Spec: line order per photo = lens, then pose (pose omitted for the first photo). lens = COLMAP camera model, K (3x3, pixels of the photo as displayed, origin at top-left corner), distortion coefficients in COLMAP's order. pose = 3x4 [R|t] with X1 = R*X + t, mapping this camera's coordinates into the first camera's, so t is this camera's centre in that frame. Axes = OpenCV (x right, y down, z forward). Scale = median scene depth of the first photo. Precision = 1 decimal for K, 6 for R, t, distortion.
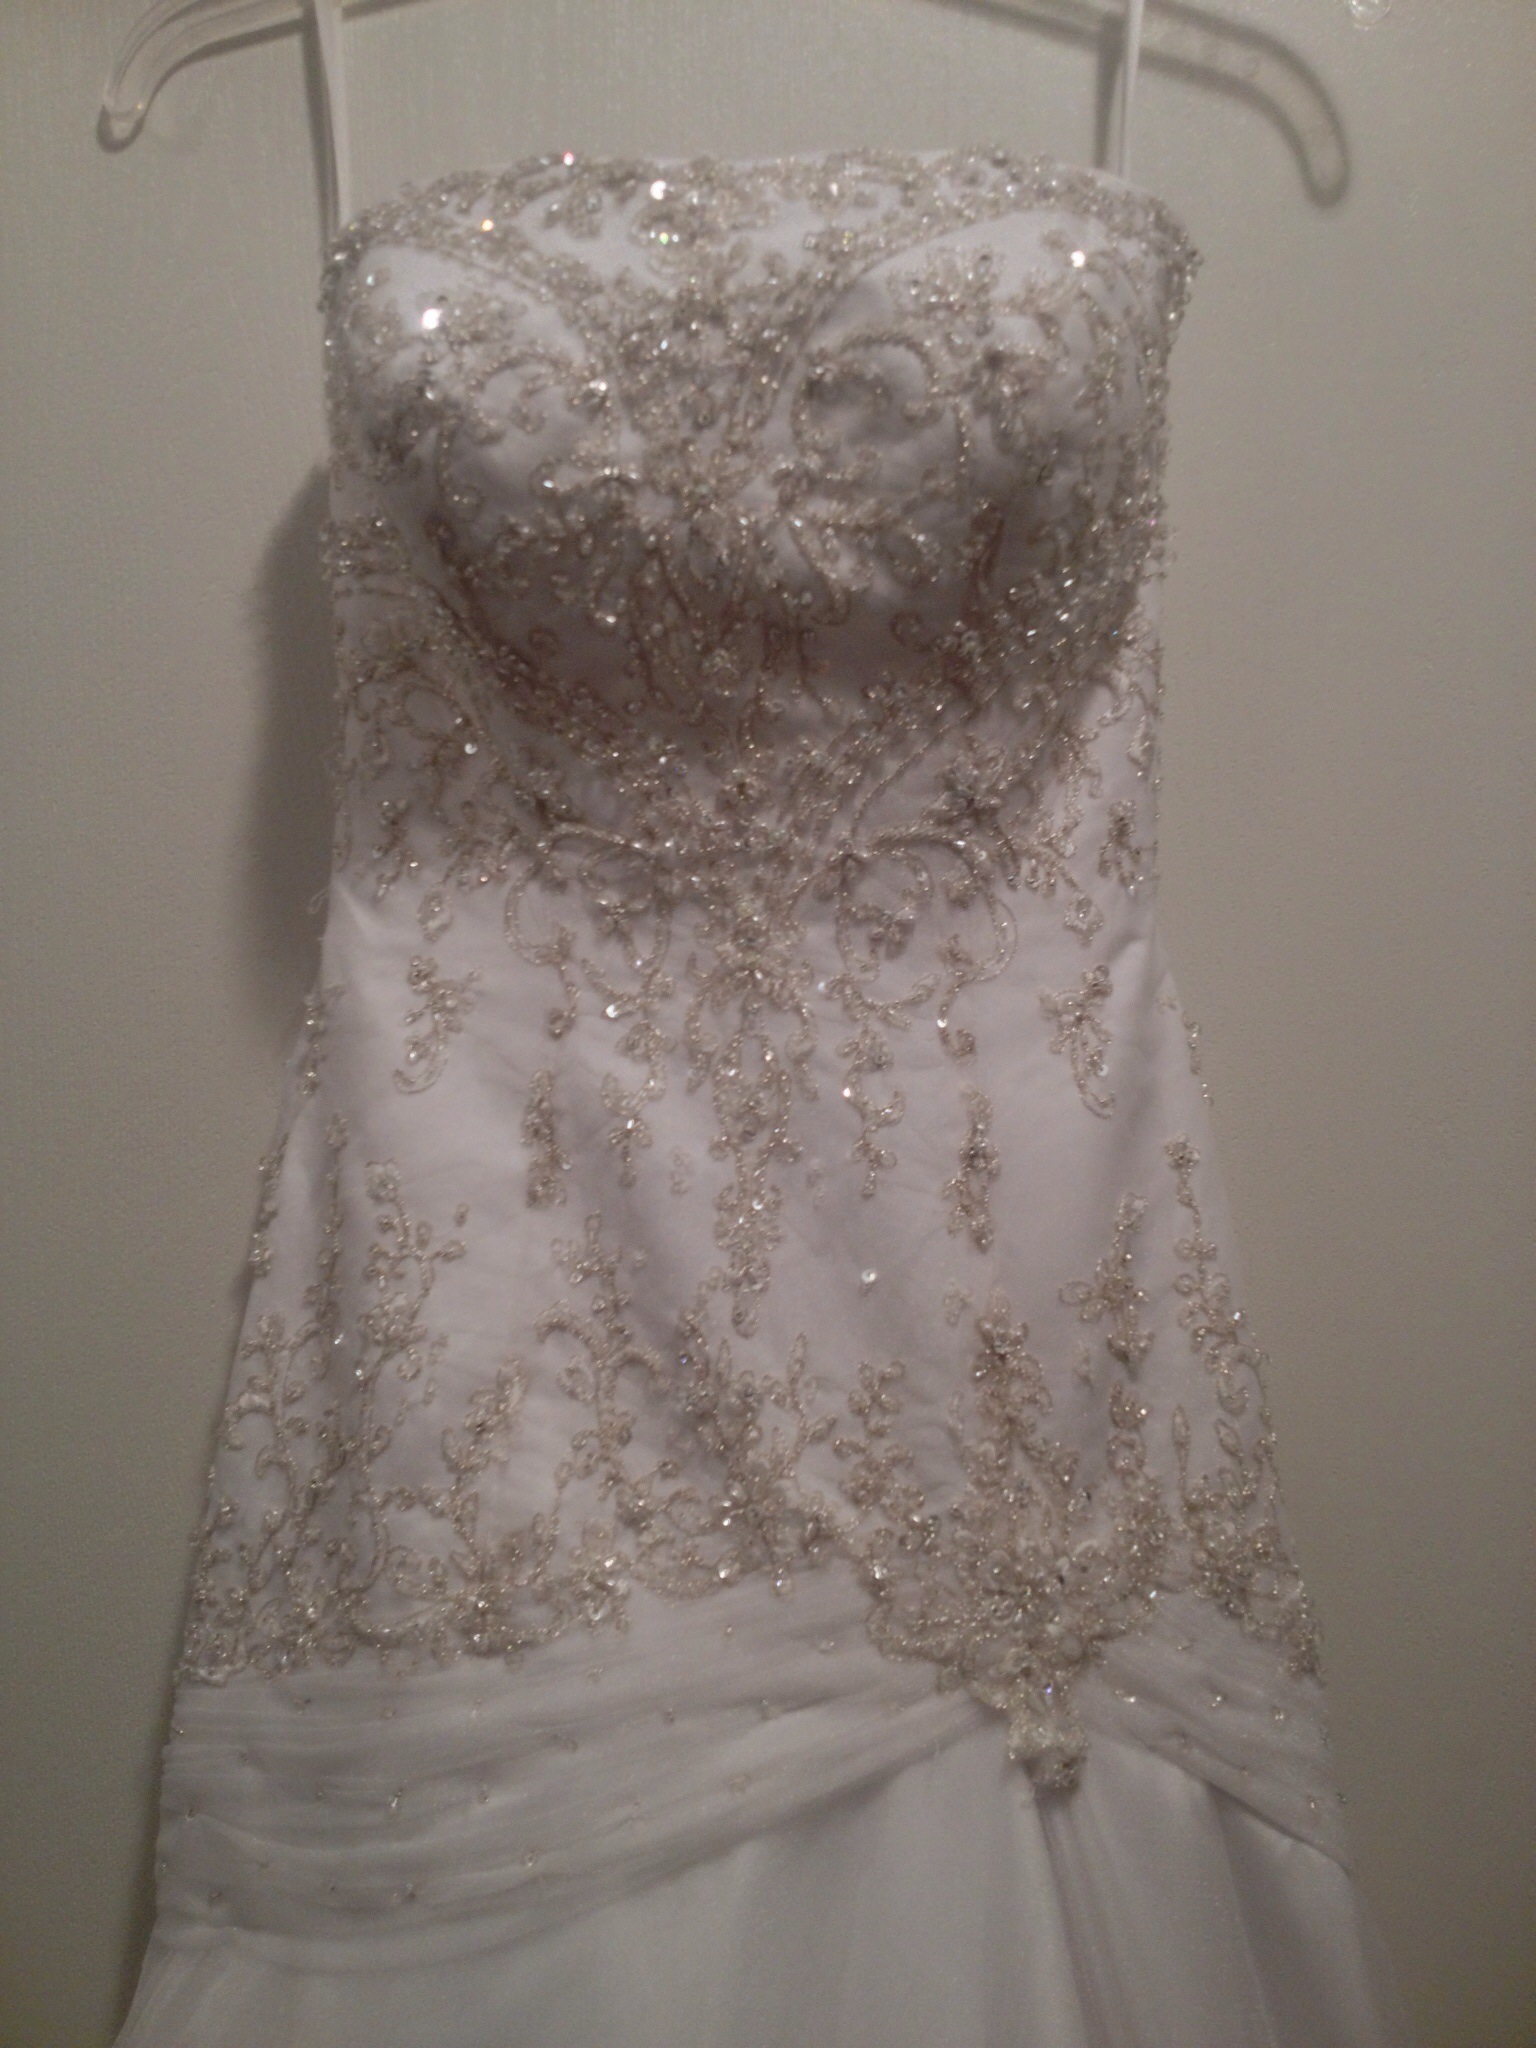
lens RADIAL K [[1976.1, 0, 782.1], [0, 1976.1, 1010.8], [0, 0, 1]] dist [0.249090, -0.652329]
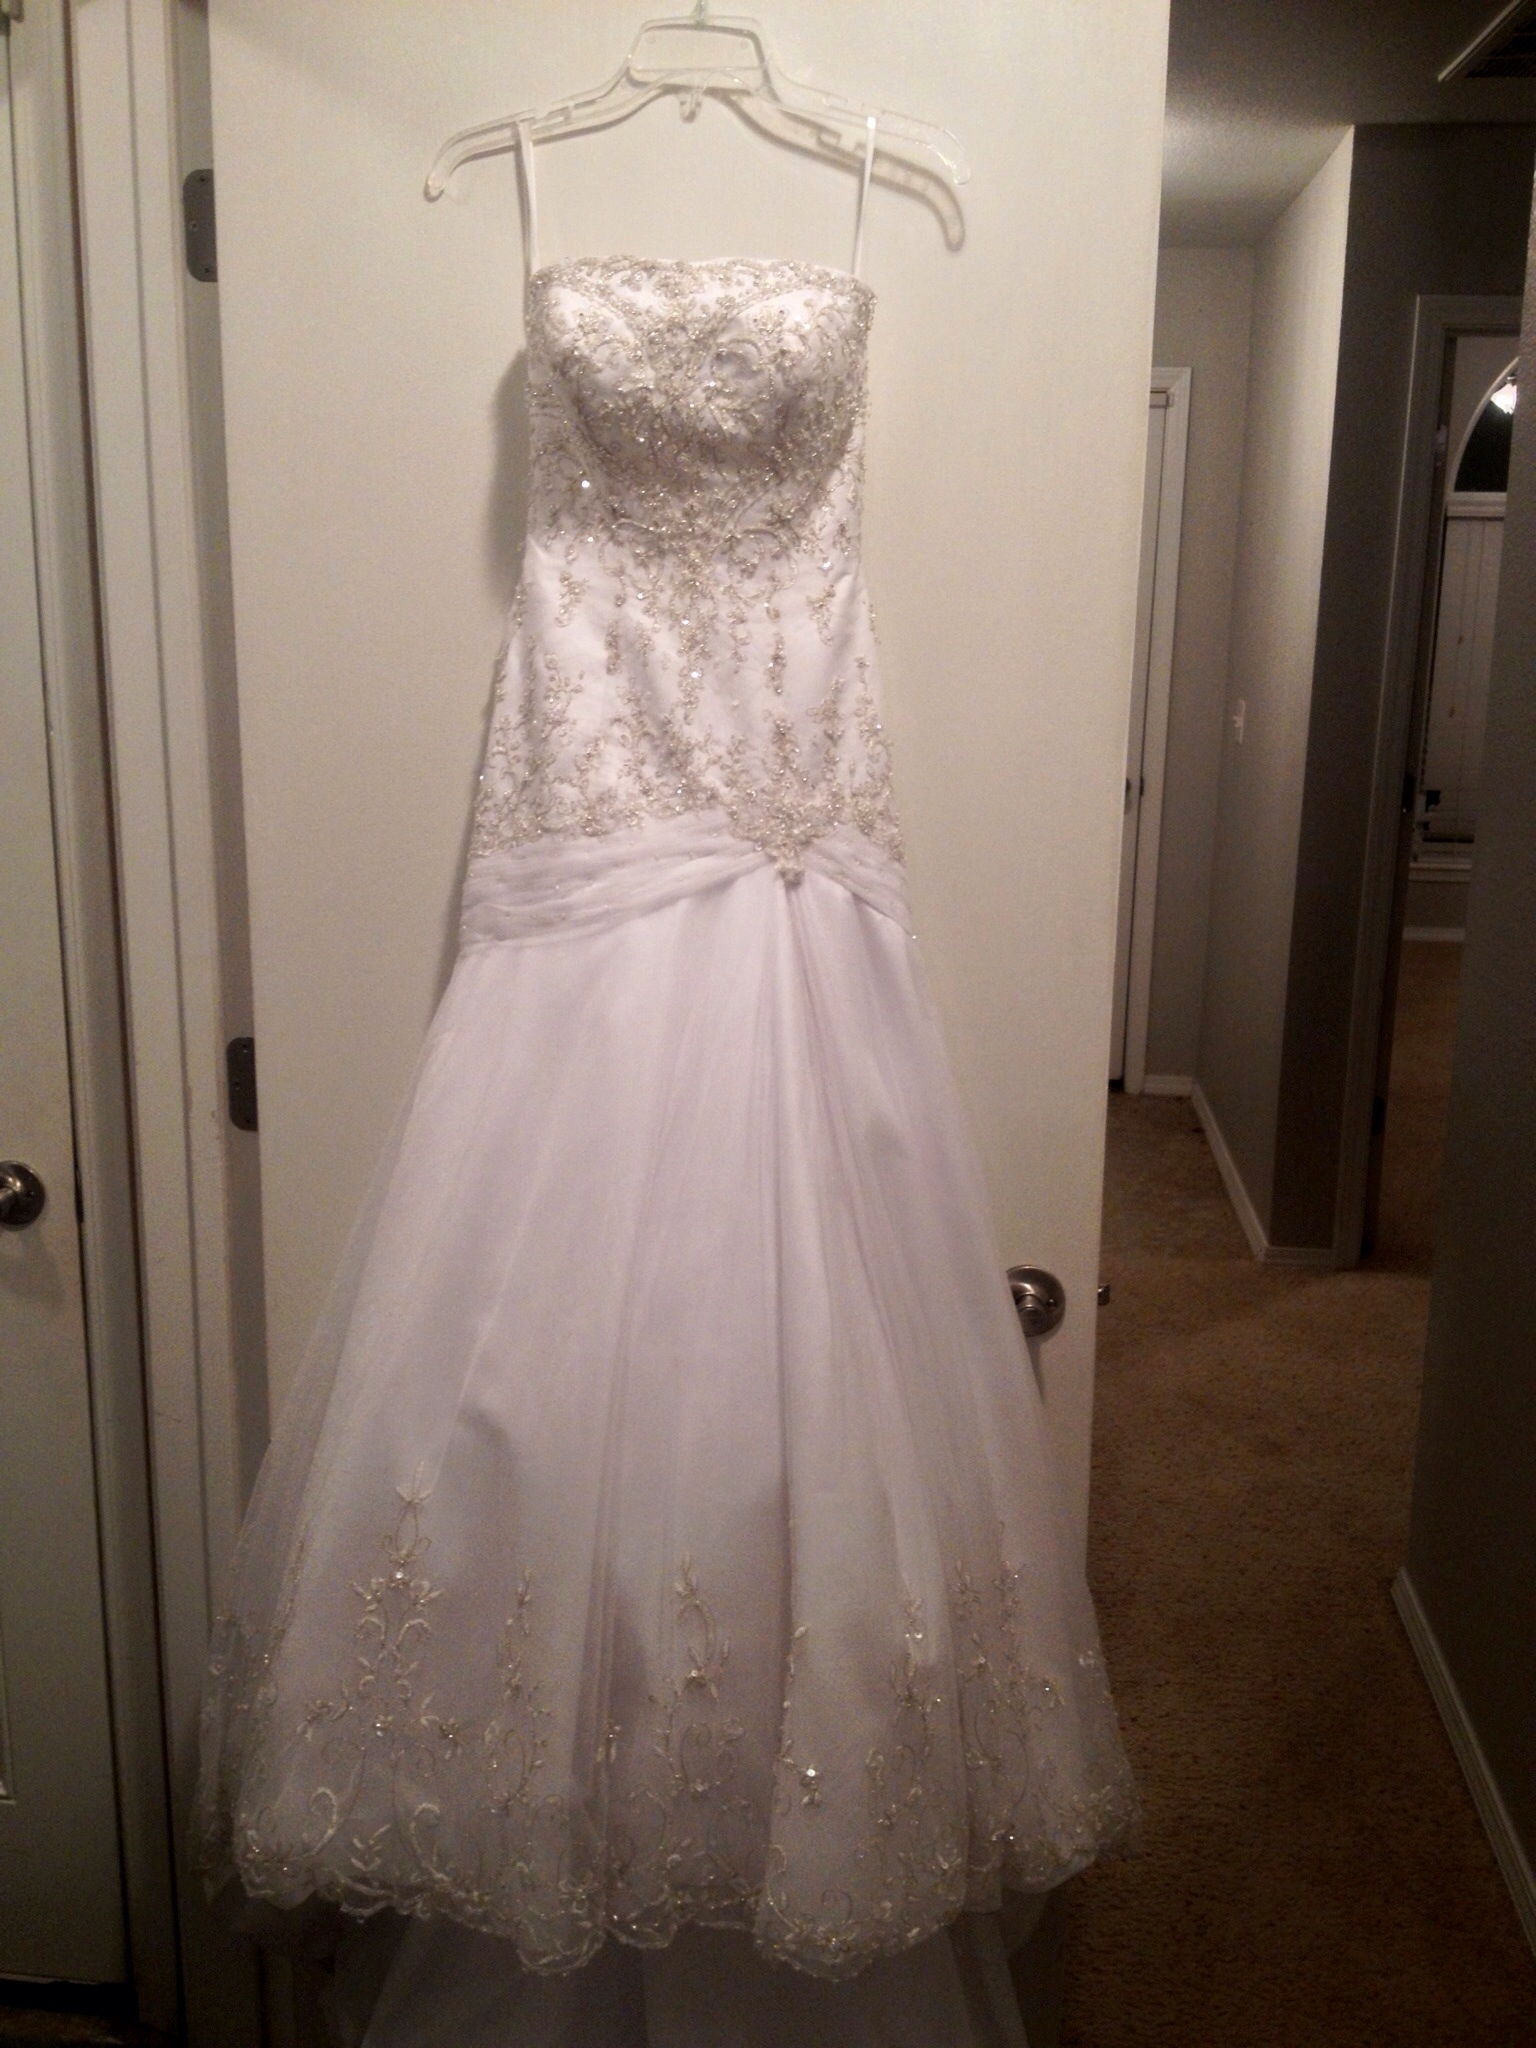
lens RADIAL K [[1976.1, 0, 782.1], [0, 1976.1, 1010.8], [0, 0, 1]] dist [0.249090, -0.652329]
pose [[0.998974, 0.038678, -0.023558, 0.182499], [-0.033863, 0.983354, 0.178517, 0.061805], [0.030070, -0.177536, 0.983655, -1.663474]]
